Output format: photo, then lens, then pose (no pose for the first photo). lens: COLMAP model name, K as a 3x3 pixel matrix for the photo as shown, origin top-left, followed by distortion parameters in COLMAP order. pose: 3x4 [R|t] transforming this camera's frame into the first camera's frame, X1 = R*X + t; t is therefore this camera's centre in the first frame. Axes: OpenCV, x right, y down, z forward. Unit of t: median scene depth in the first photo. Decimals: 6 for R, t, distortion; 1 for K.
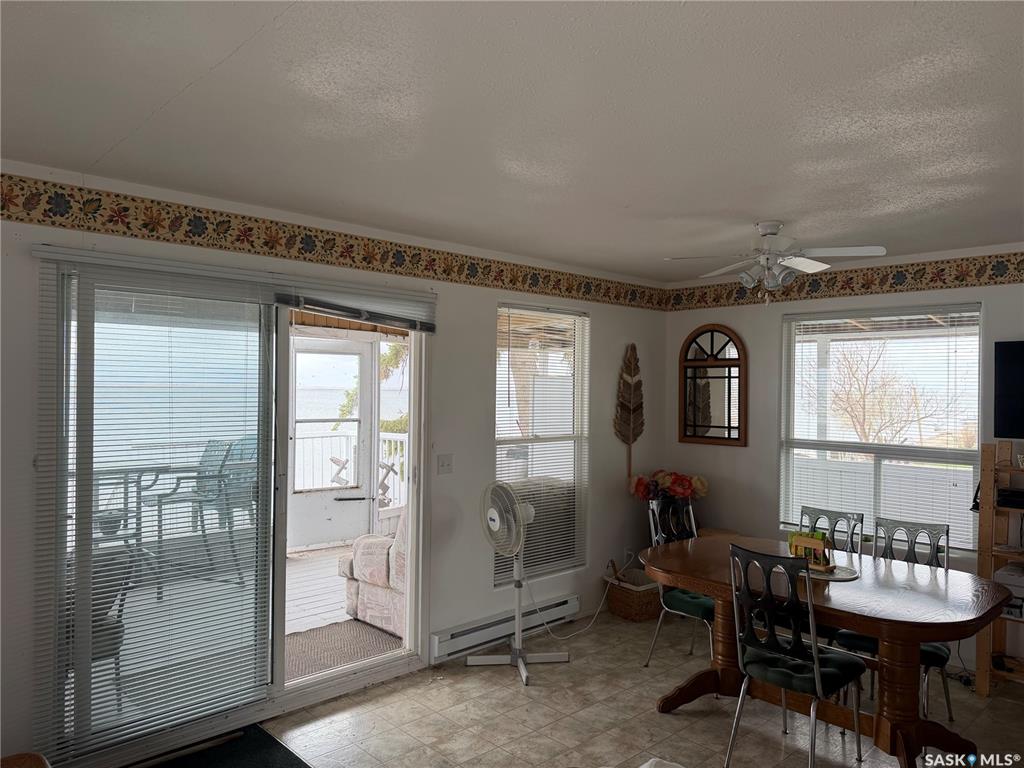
lens RADIAL K [[717.4, 0, 511.7], [0, 717.4, 389.6], [0, 0, 1]] dist [0.047538, -0.062192]
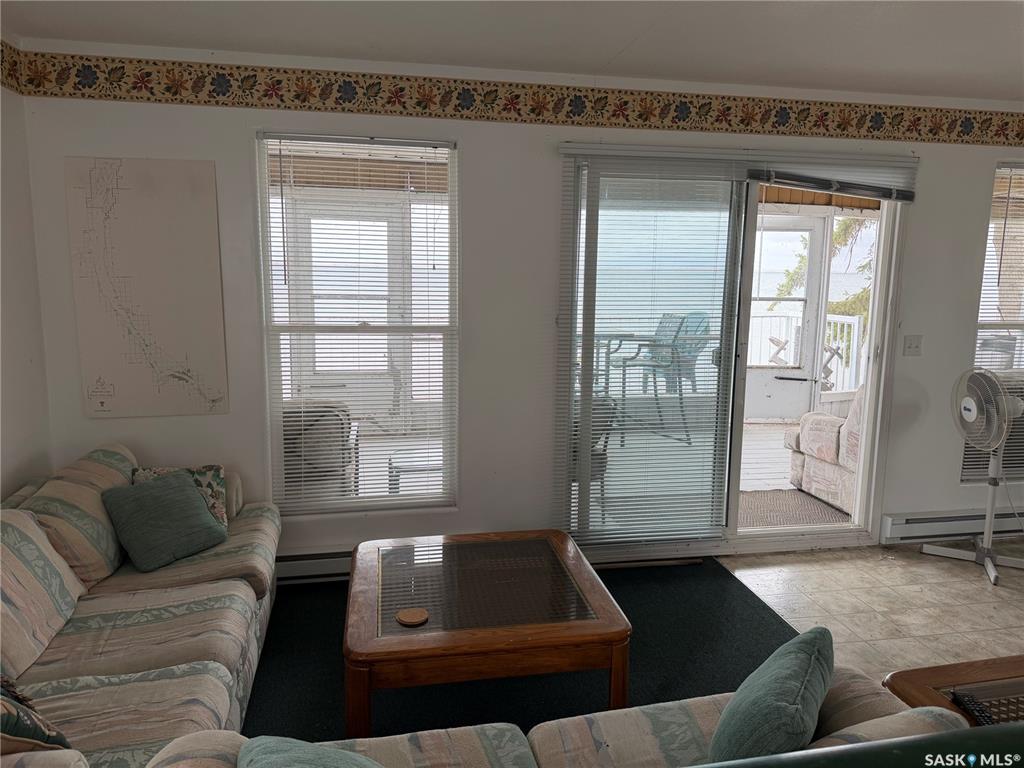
lens RADIAL K [[717.4, 0, 513.9], [0, 717.4, 378.5], [0, 0, 1]] dist [0.047538, -0.062192]
pose [[0.838392, 0.086217, -0.538207, -0.015331], [-0.005237, 0.988640, 0.150214, 0.006568], [0.545043, -0.123120, 0.829319, -0.058521]]
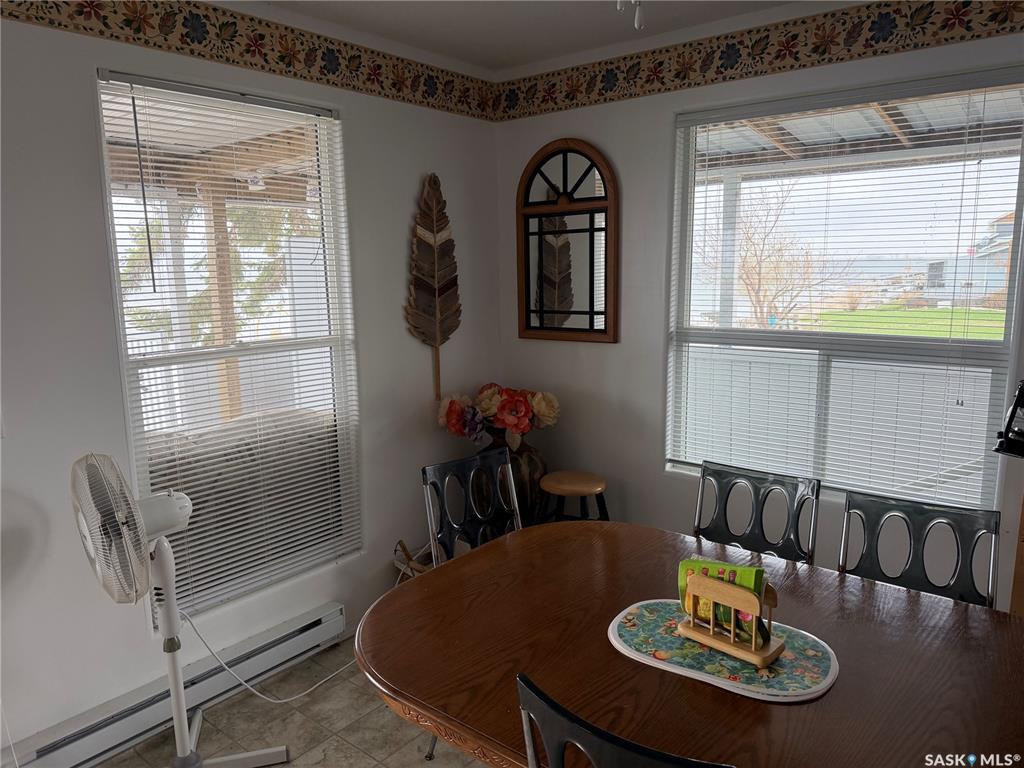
lens RADIAL K [[717.4, 0, 512.0], [0, 717.4, 421.4], [0, 0, 1]] dist [0.047538, -0.062192]
pose [[0.989522, -0.058798, 0.131871, 0.154872], [0.030052, 0.977196, 0.210203, 0.012337], [-0.141223, -0.204038, 0.968723, 0.409282]]
